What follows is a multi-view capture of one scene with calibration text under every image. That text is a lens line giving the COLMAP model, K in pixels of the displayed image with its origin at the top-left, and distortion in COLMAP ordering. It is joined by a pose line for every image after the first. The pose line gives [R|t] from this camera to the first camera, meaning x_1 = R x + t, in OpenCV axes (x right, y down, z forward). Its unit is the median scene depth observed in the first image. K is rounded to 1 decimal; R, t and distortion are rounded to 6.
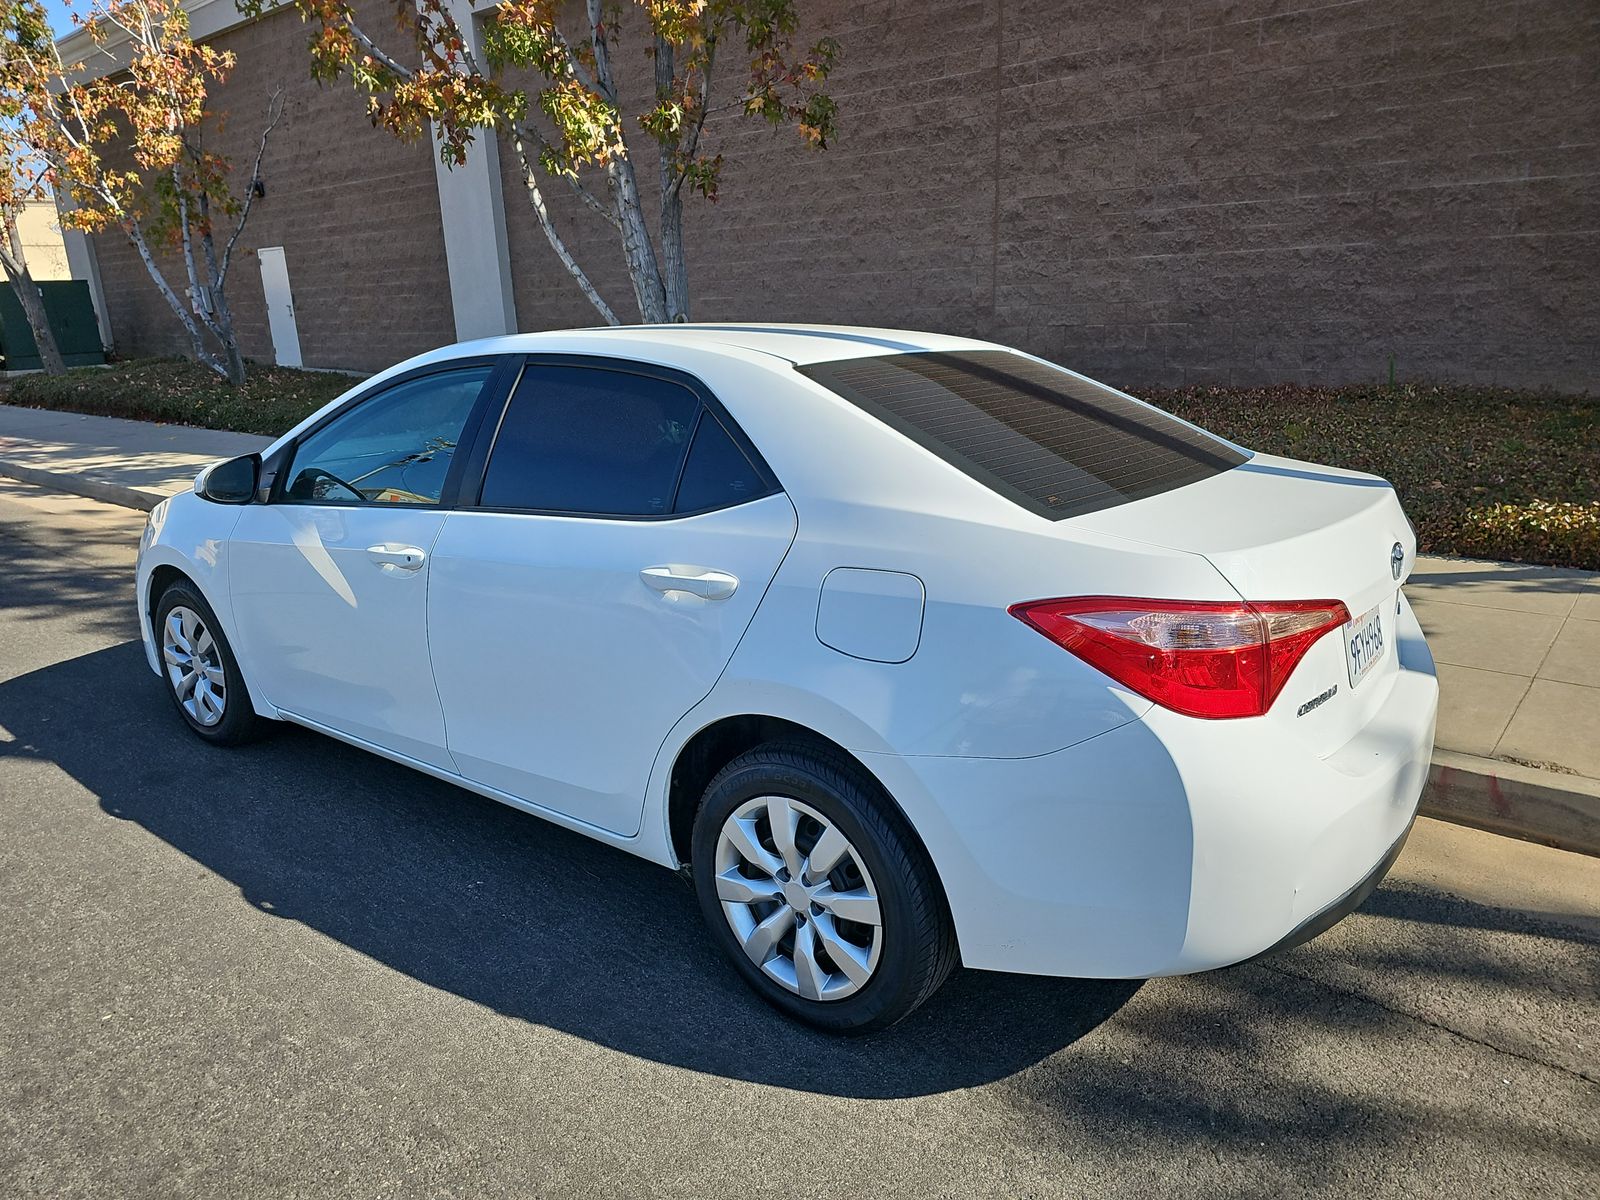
lens RADIAL K [[1067.3, 0, 801.0], [0, 1067.3, 608.6], [0, 0, 1]] dist [0.045921, -0.034150]
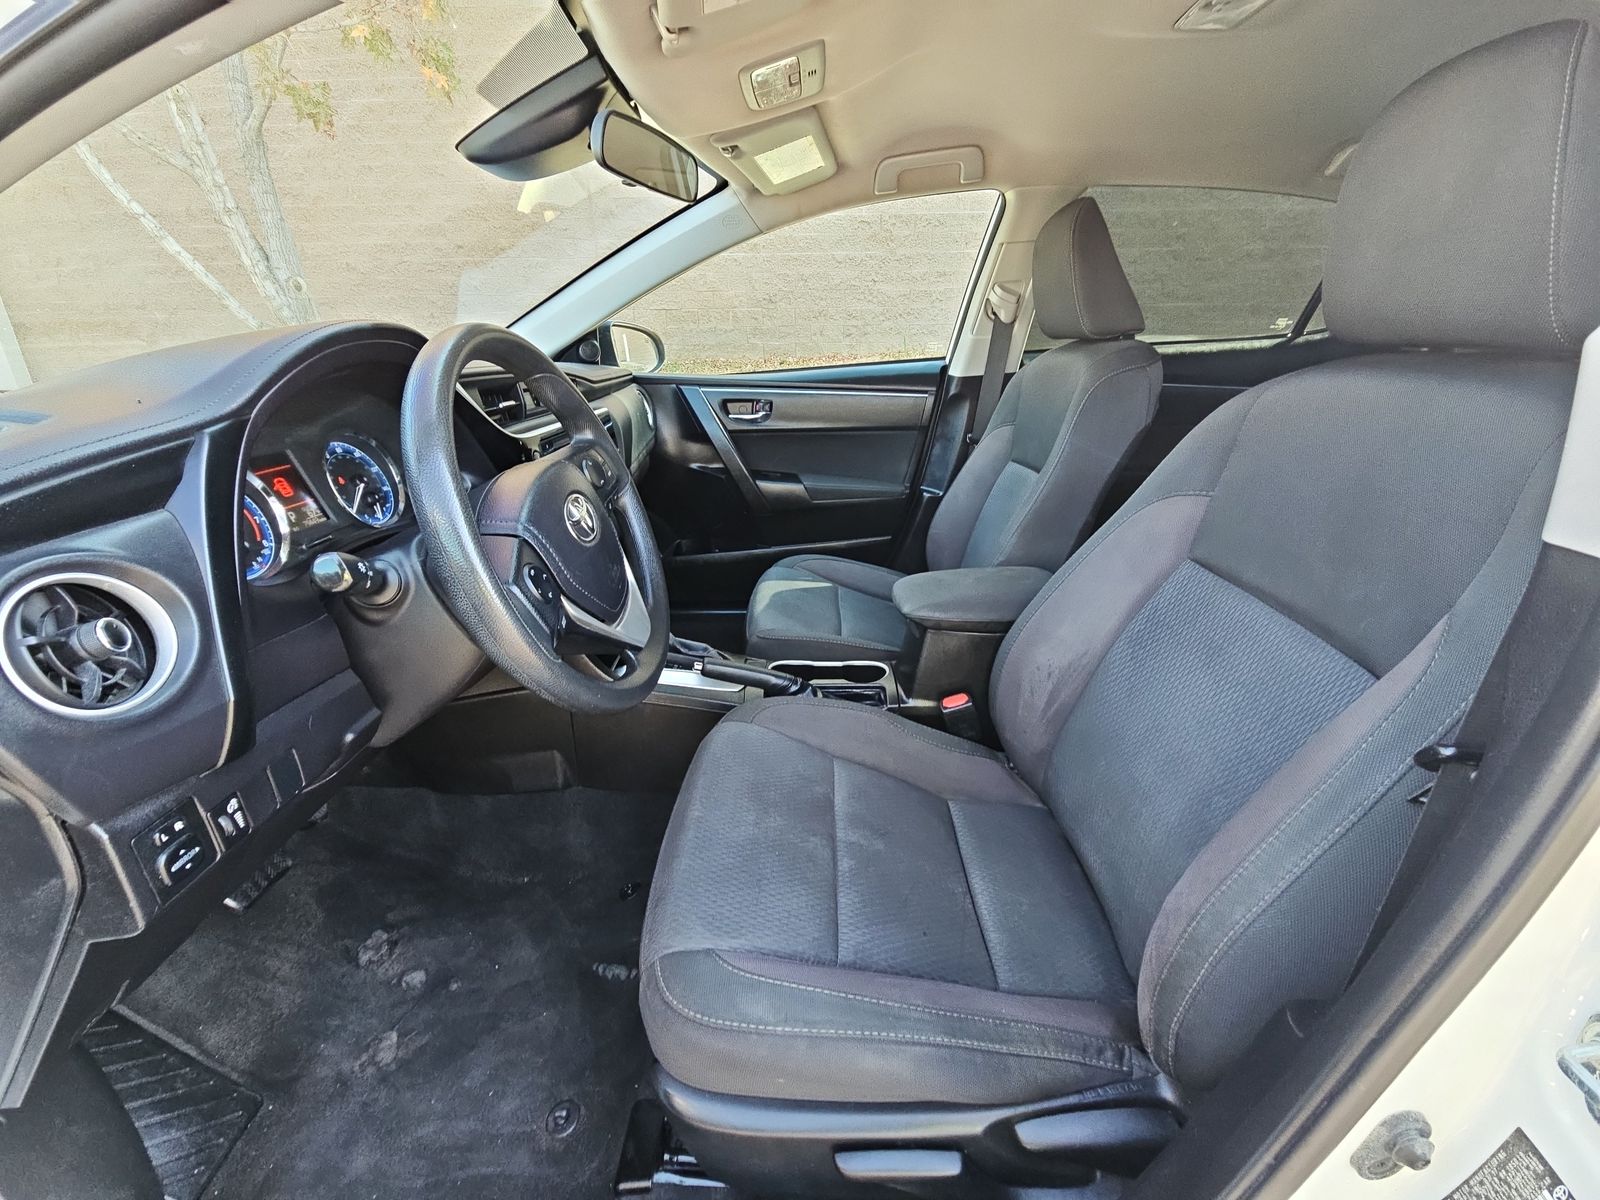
lens RADIAL K [[662.5, 0, 800.0], [0, 662.5, 601.9], [0, 0, 1]] dist [0.000151, -0.001826]
pose [[0.811889, -0.204310, 0.546895, -0.136157], [0.142649, 0.977795, 0.153517, -0.029151], [-0.566116, -0.046625, 0.823006, 0.292411]]
